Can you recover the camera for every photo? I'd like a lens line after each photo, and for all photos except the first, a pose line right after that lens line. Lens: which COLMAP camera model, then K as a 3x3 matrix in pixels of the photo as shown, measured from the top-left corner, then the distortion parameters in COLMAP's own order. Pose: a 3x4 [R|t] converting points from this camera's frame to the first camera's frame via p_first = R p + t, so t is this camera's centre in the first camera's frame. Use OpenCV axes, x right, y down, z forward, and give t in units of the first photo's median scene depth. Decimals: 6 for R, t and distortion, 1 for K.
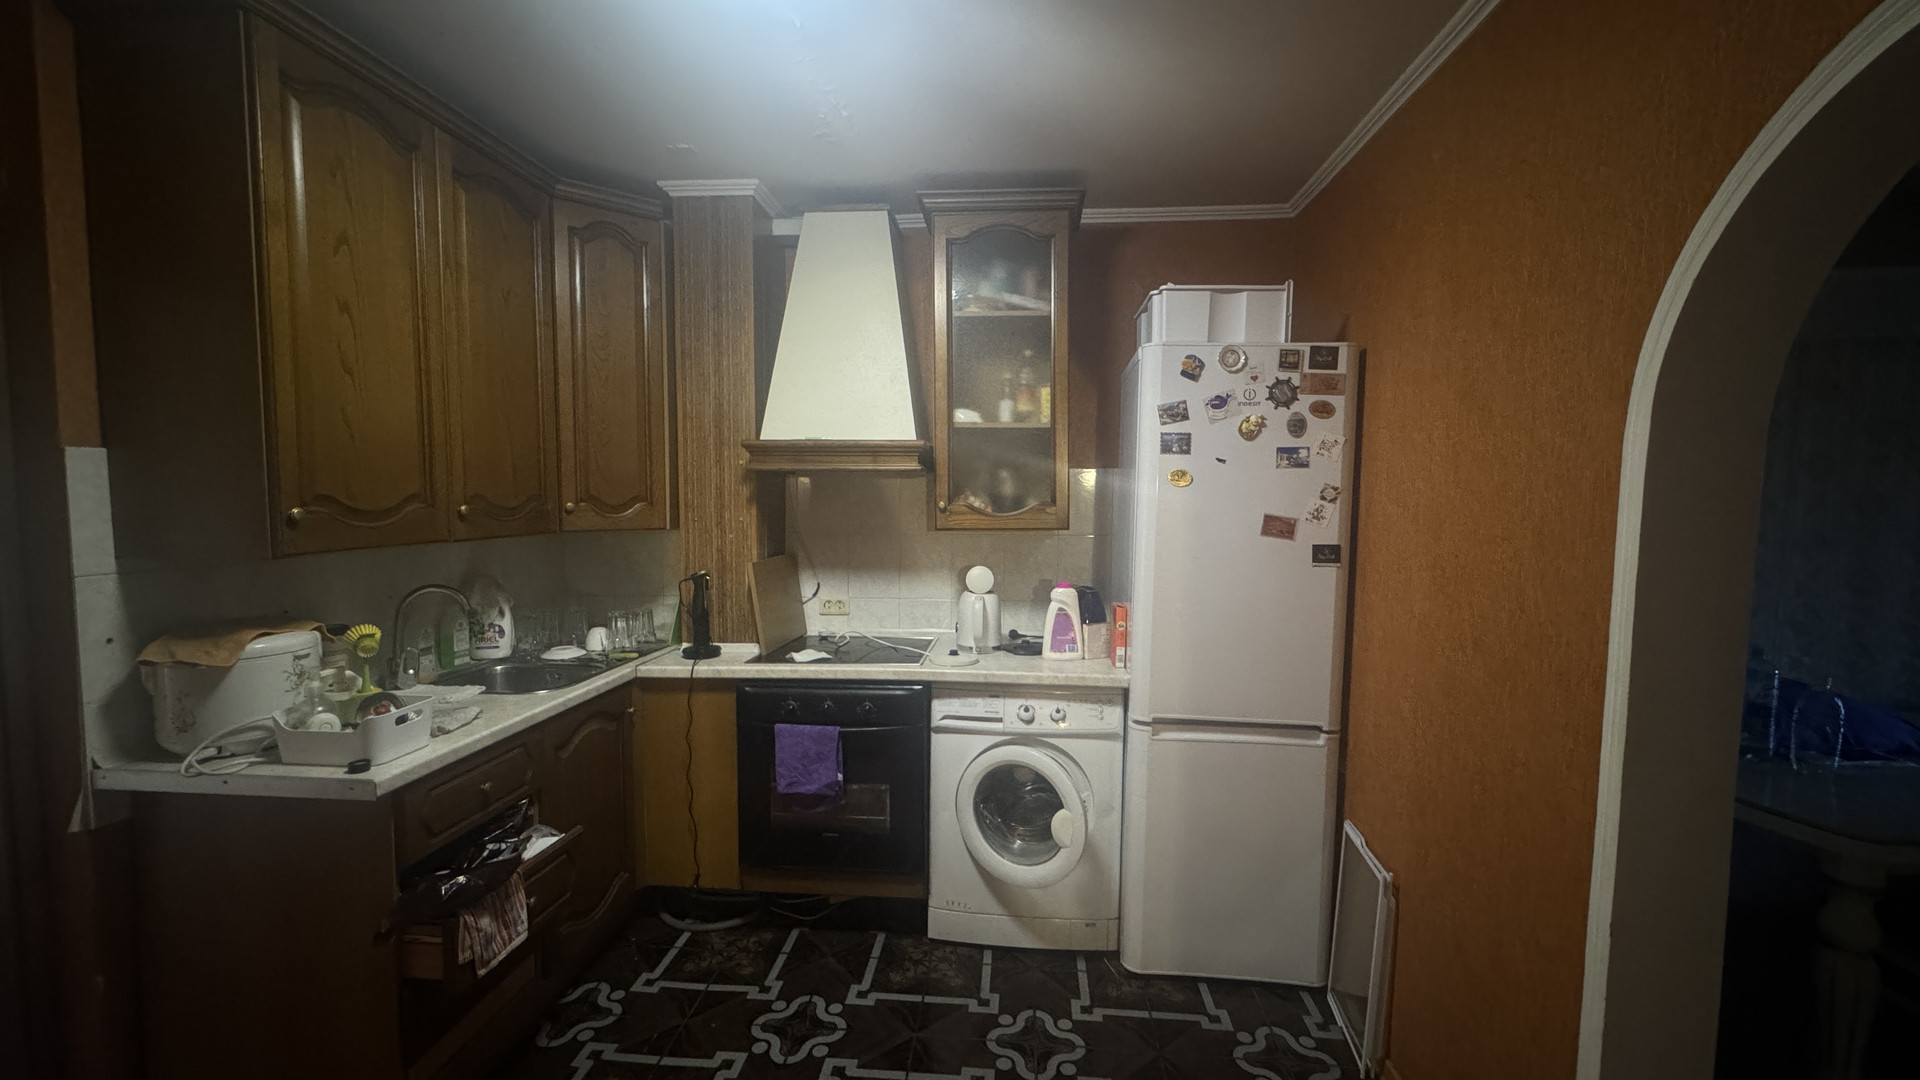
lens RADIAL K [[778.6, 0, 962.5], [0, 778.6, 546.2], [0, 0, 1]] dist [-0.000693, -0.000049]
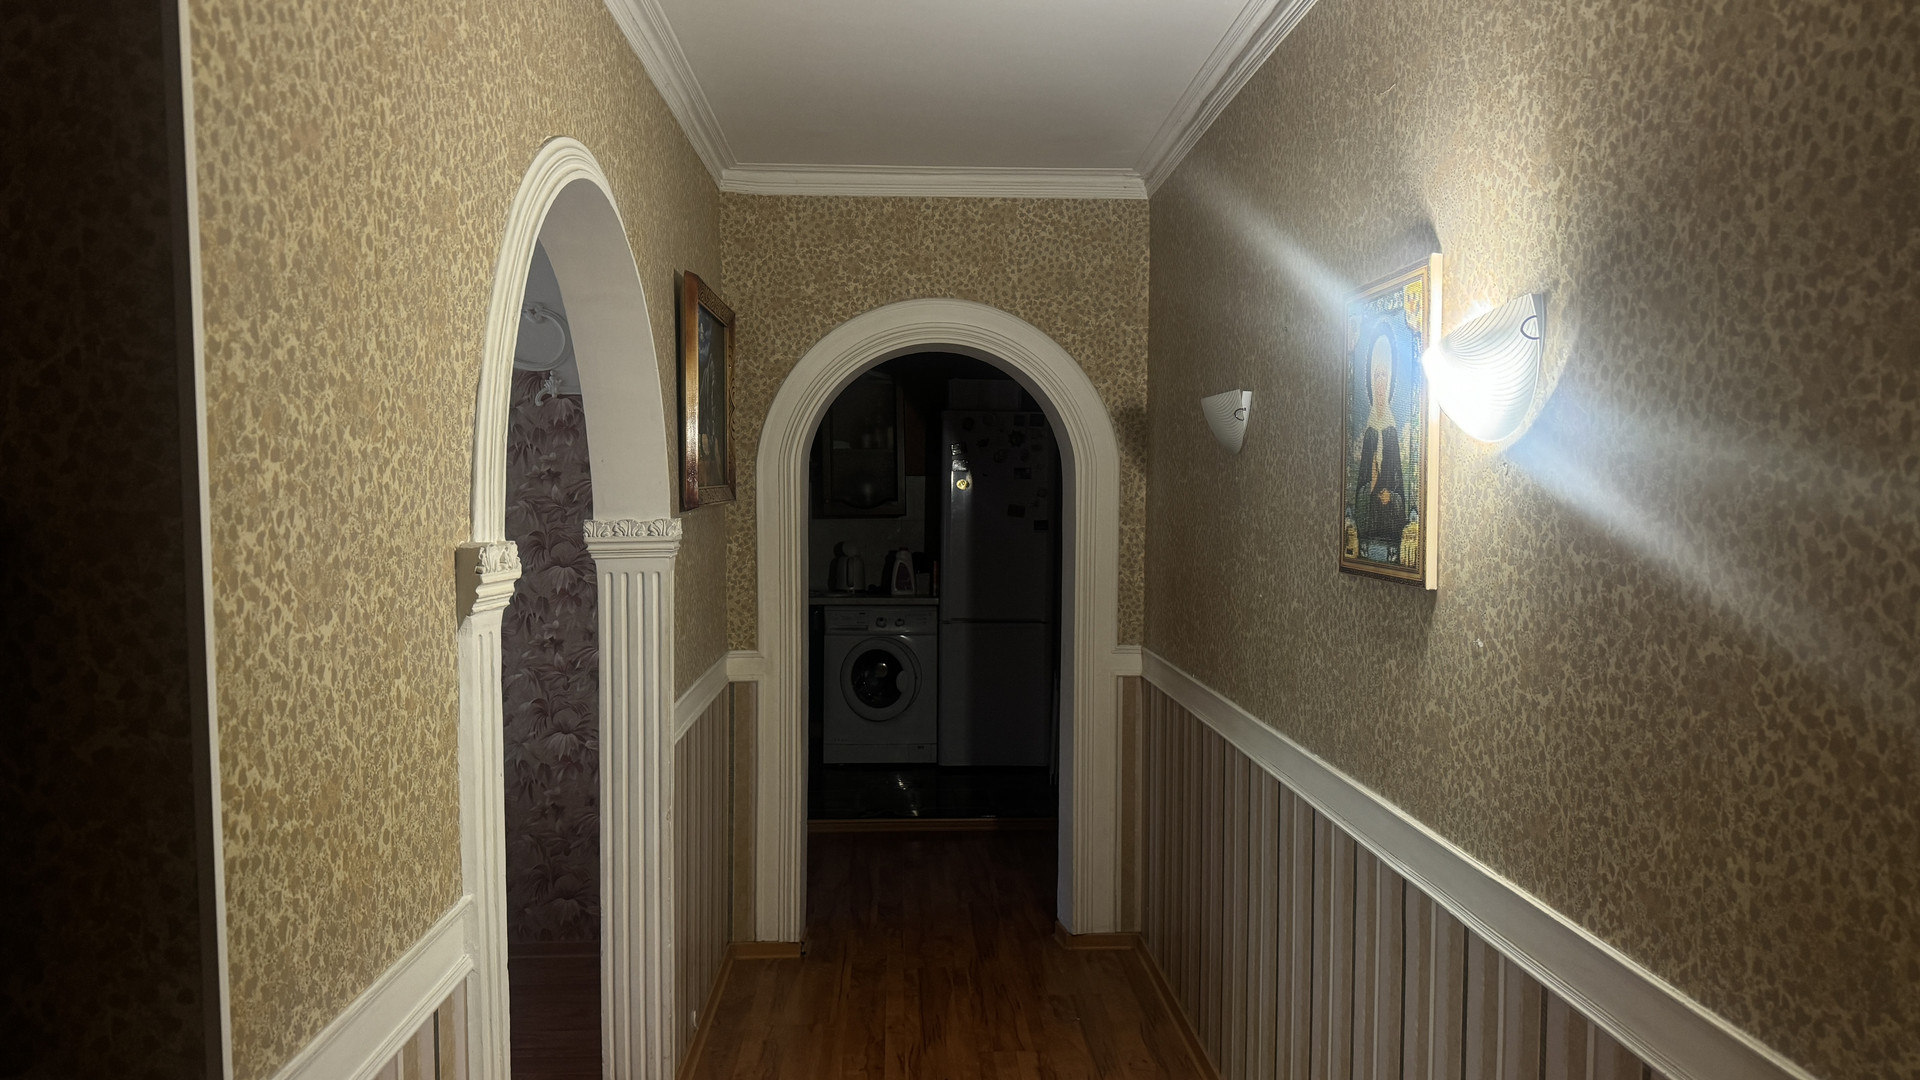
lens RADIAL K [[1338.3, 0, 959.5], [0, 1338.3, 542.1], [0, 0, 1]] dist [-0.004593, -0.002259]
pose [[0.988700, -0.010479, 0.149544, -0.186759], [0.014282, 0.999601, -0.024379, 0.113714], [-0.149229, 0.026239, 0.988454, -1.934673]]
